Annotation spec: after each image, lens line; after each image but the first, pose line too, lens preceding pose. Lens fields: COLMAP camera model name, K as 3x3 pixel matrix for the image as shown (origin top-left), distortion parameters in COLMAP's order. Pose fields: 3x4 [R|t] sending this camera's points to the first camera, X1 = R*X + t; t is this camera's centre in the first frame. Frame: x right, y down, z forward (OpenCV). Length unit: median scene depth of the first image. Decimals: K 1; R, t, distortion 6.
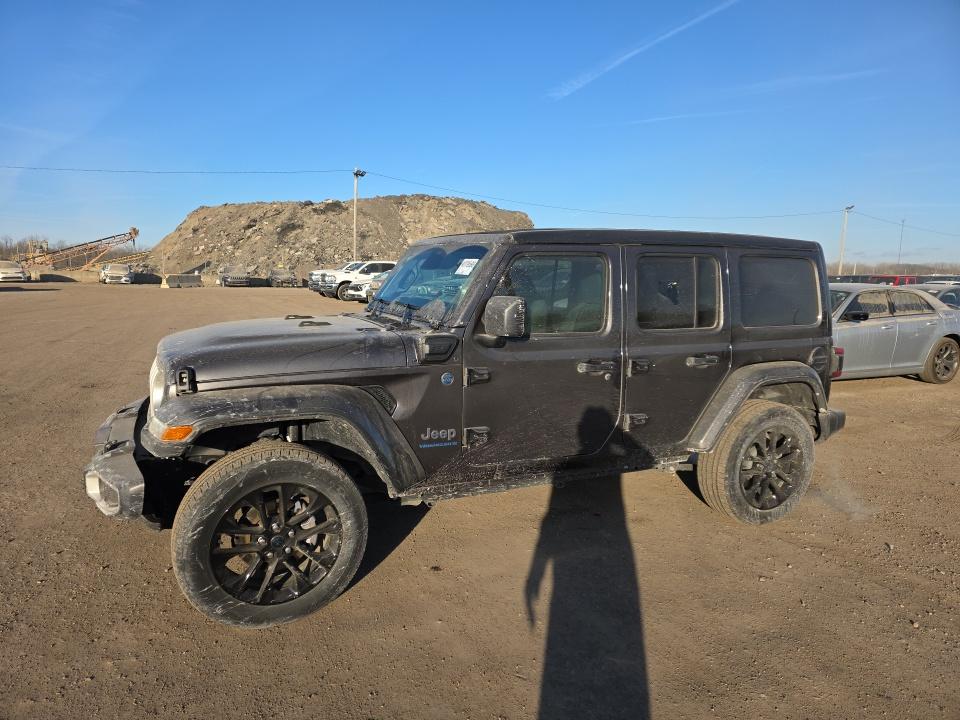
lens RADIAL K [[642.1, 0, 479.9], [0, 642.1, 375.7], [0, 0, 1]] dist [0.079557, -0.071309]
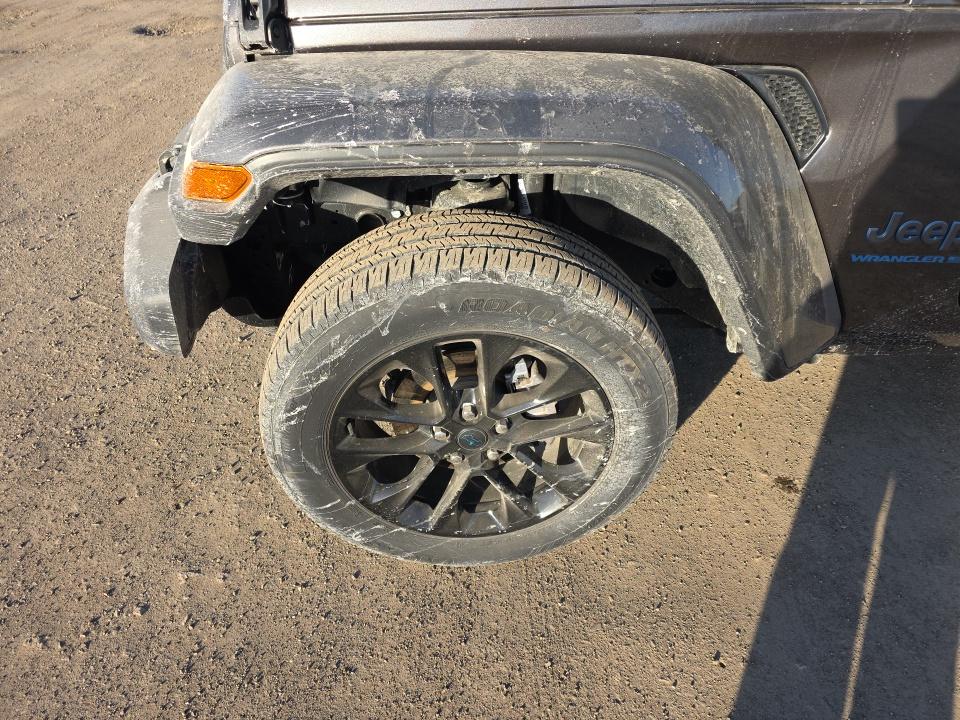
lens RADIAL K [[642.1, 0, 479.9], [0, 642.1, 375.7], [0, 0, 1]] dist [0.079557, -0.071309]
pose [[0.920437, 0.235195, -0.312215, -0.175004], [-0.057186, 0.871156, 0.487665, -0.002100], [0.386684, -0.431011, 0.815294, 0.649403]]
